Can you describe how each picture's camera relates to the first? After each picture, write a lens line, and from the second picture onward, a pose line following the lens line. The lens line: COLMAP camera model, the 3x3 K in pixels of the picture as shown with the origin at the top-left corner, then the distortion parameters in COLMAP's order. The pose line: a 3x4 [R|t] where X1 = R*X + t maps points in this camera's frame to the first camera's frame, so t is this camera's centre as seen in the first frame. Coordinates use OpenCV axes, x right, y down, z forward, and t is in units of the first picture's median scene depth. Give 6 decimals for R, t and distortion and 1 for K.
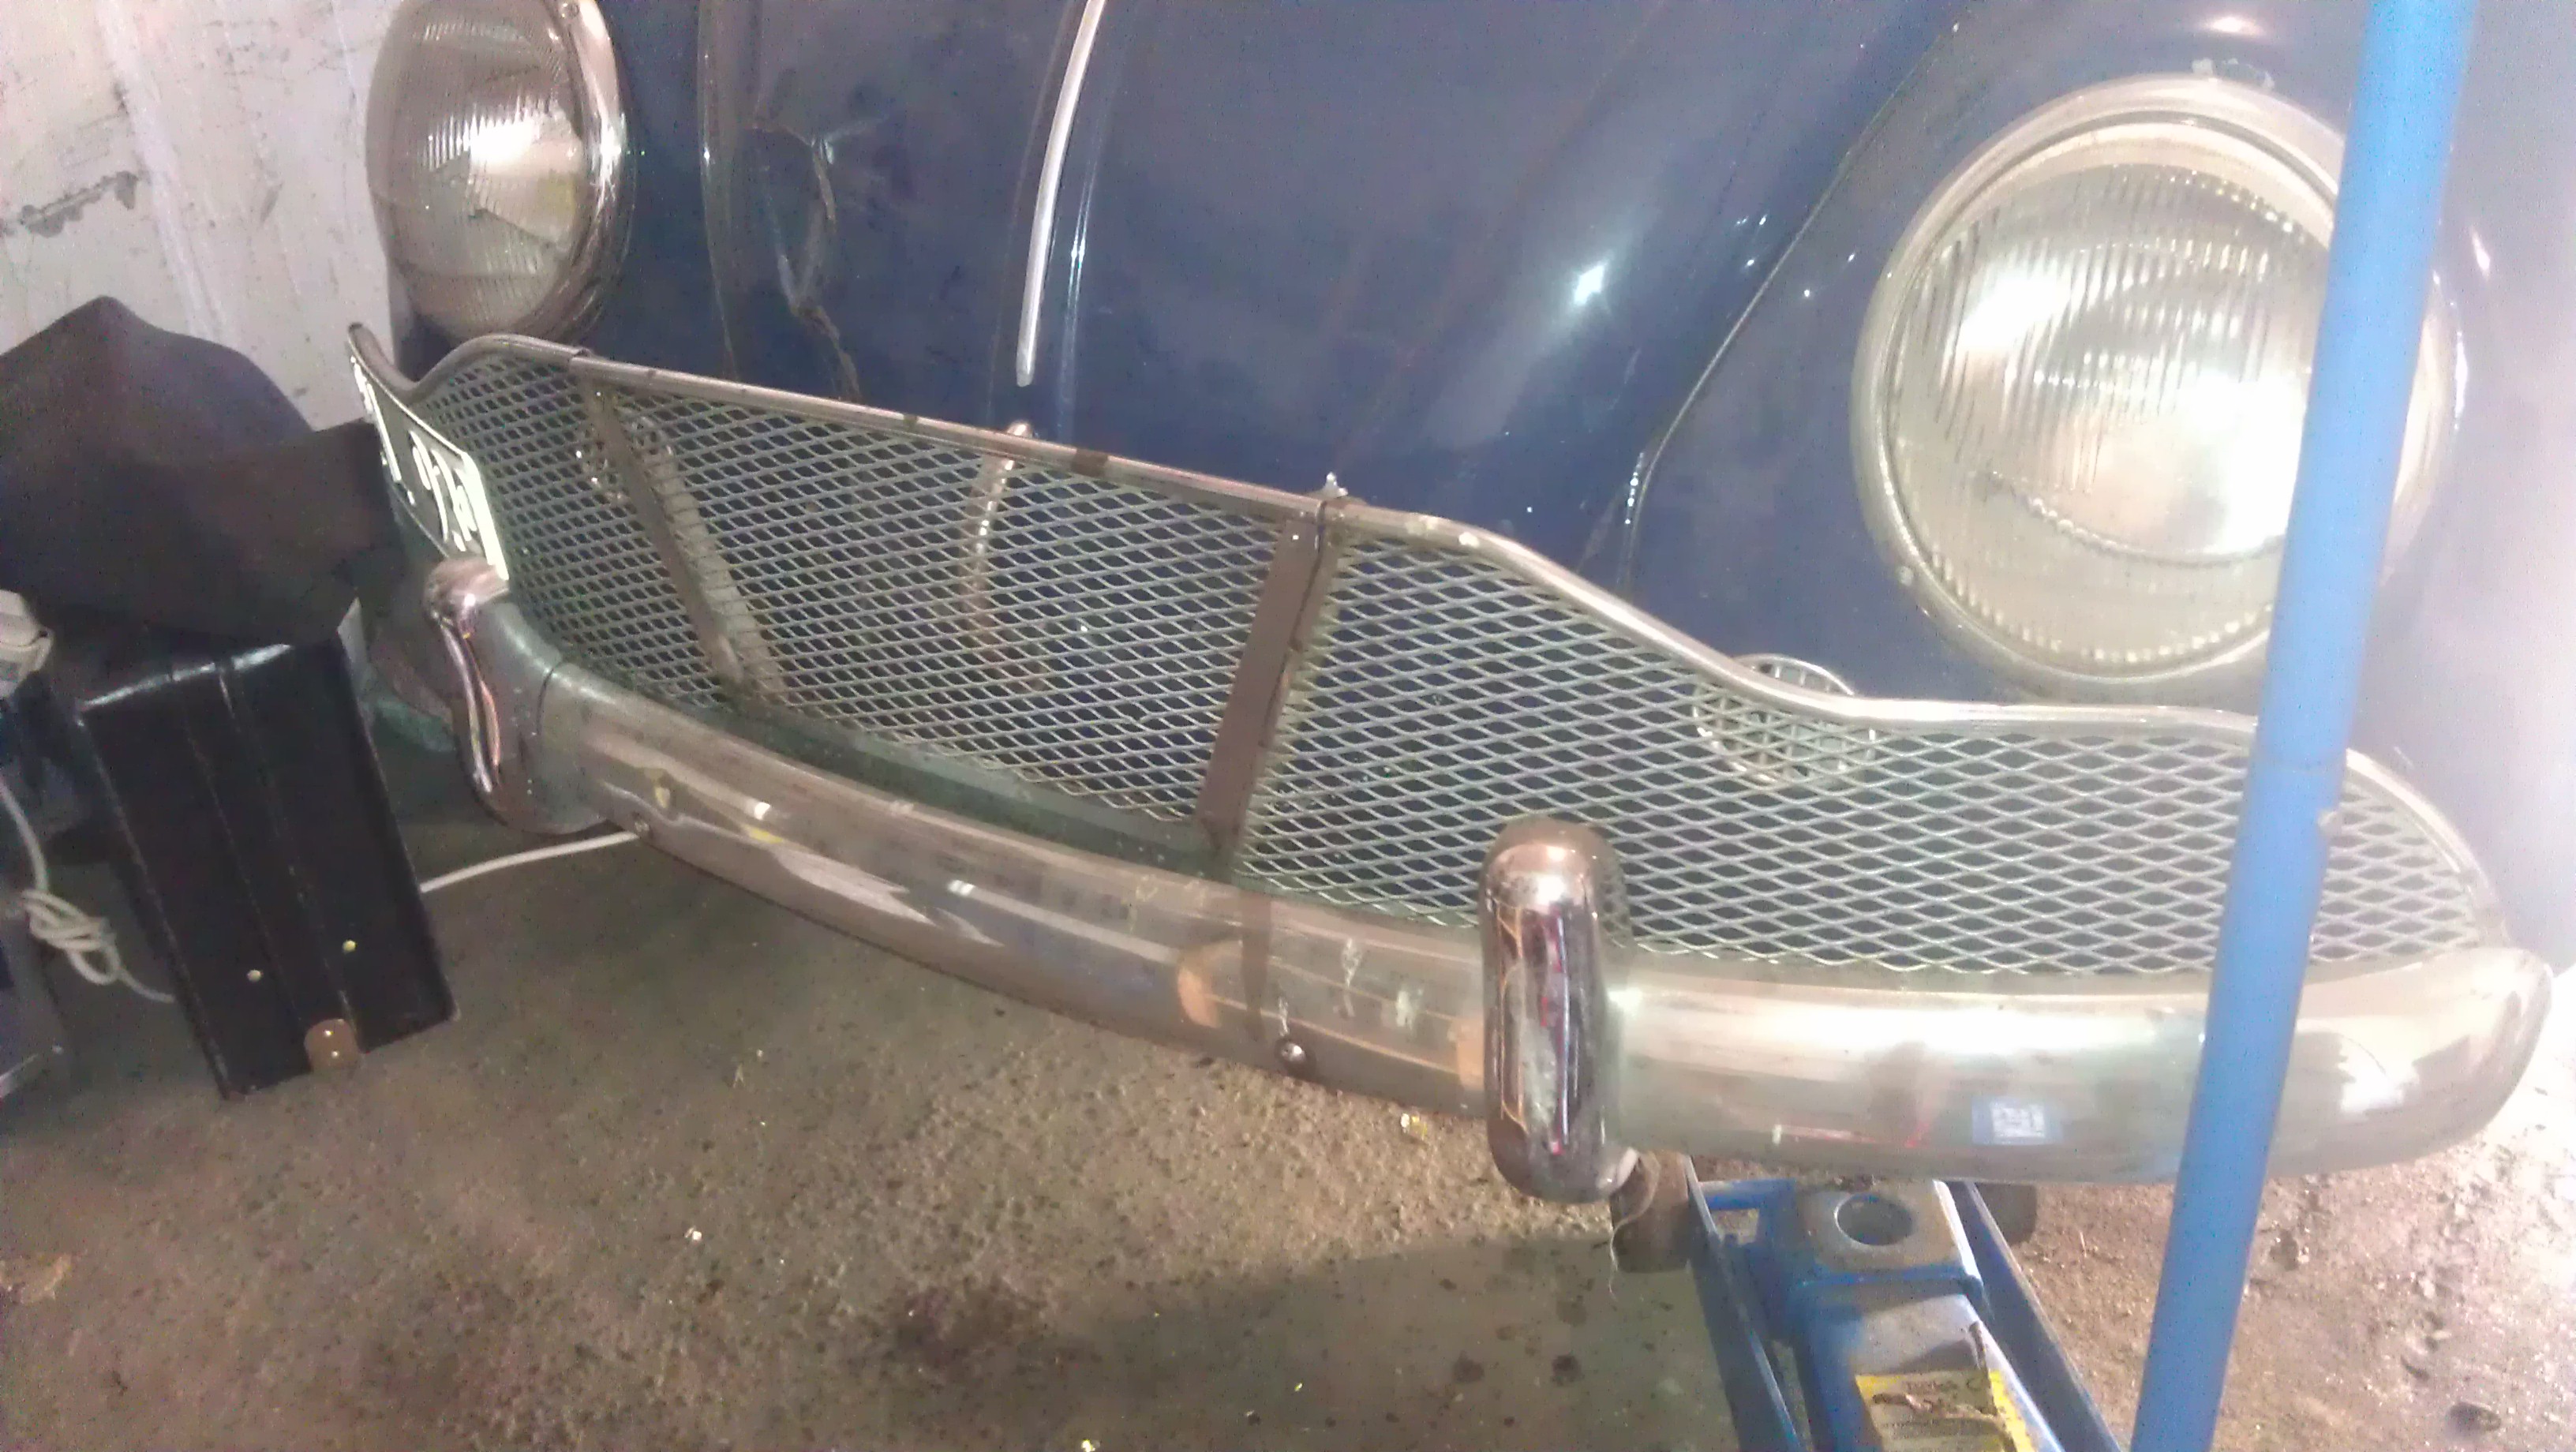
lens RADIAL K [[2737.4, 0, 1288.0], [0, 2737.4, 726.0], [0, 0, 1]] dist [0.092058, -0.391138]
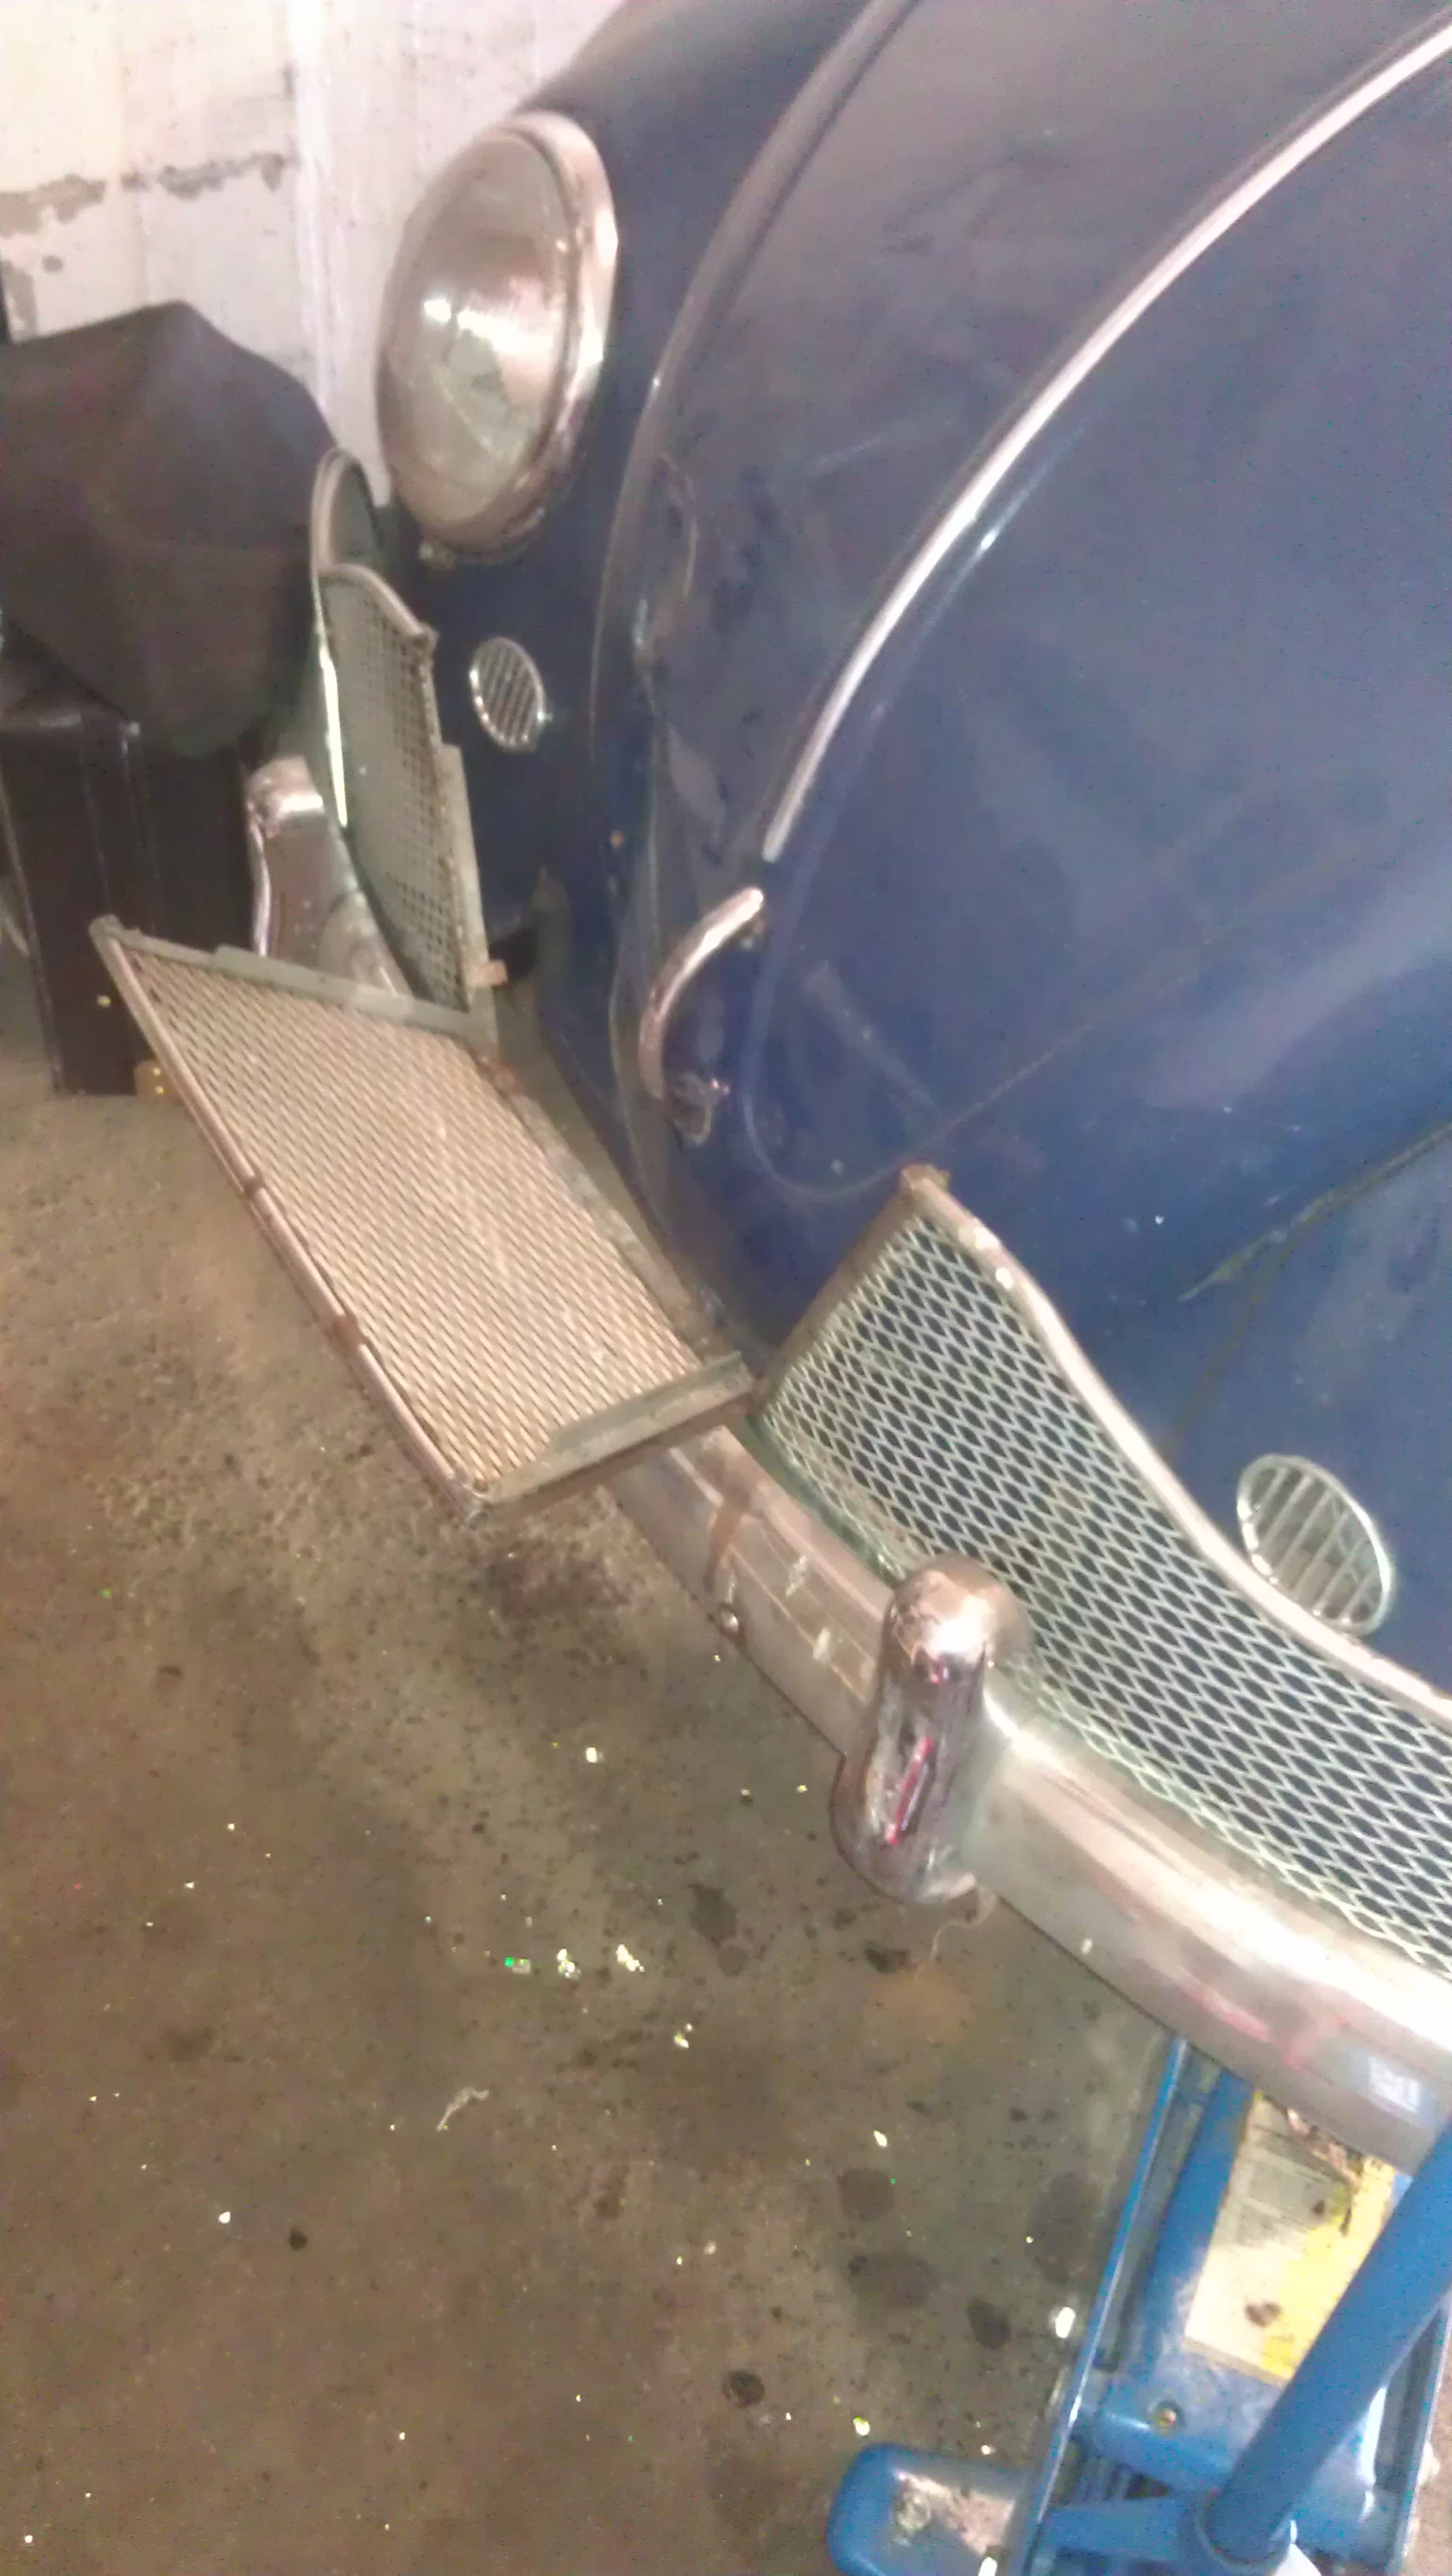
lens RADIAL K [[2737.4, 0, 726.0], [0, 2737.4, 1288.0], [0, 0, 1]] dist [0.092058, -0.391138]
pose [[0.888714, 0.400602, -0.222948, 0.127655], [-0.336027, 0.899991, 0.277673, -0.195491], [0.311888, -0.171855, 0.934447, 0.061477]]
